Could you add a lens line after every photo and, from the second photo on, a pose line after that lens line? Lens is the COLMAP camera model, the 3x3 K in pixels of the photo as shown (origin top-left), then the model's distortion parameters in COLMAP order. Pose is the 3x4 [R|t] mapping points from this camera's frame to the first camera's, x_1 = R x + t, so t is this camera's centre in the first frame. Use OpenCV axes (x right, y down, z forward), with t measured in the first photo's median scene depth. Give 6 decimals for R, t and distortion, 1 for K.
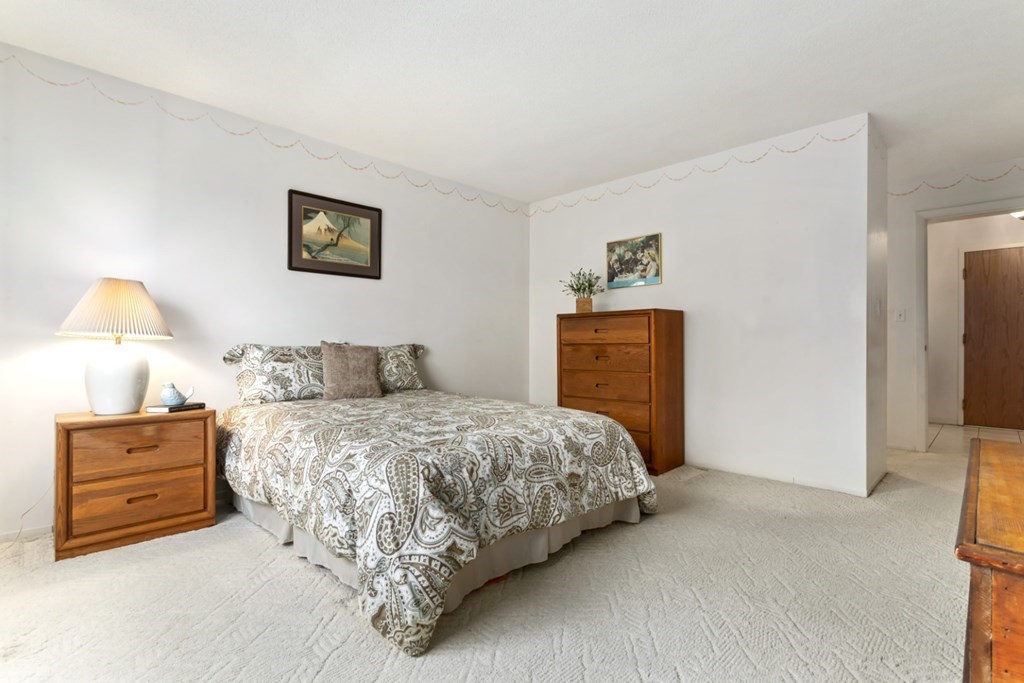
lens RADIAL K [[505.0, 0, 511.2], [0, 505.0, 338.8], [0, 0, 1]] dist [-0.002025, 0.003507]
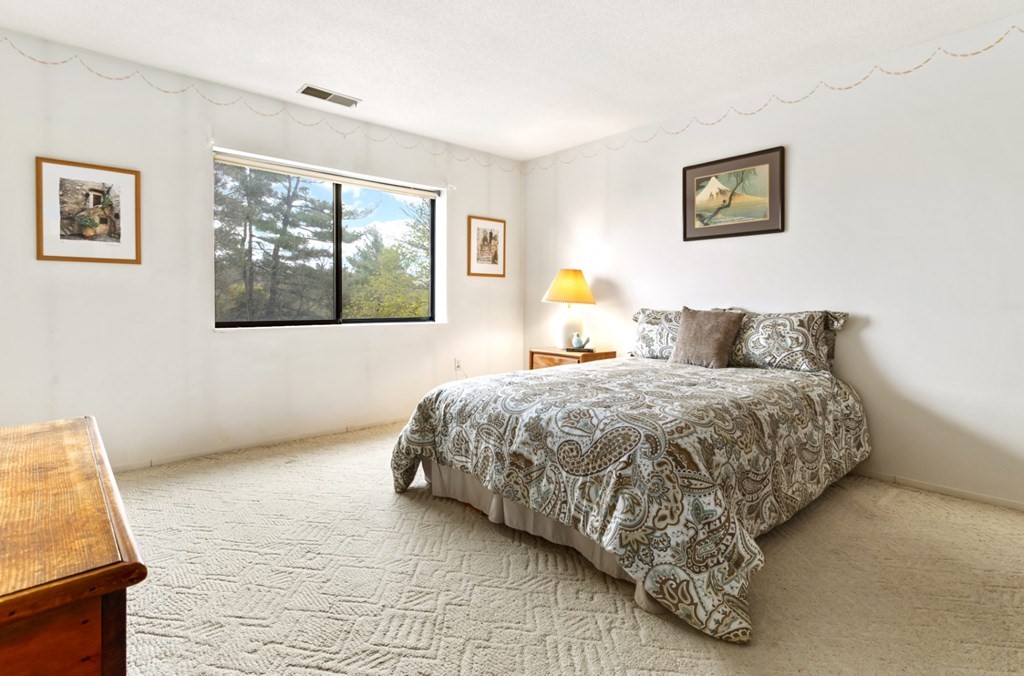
lens RADIAL K [[505.0, 0, 504.5], [0, 505.0, 308.1], [0, 0, 1]] dist [-0.002025, 0.003507]
pose [[-0.086778, 0.007151, -0.996202, 0.683536], [0.001878, 0.999974, 0.007014, -0.000313], [0.996226, -0.001263, -0.086789, 0.705445]]
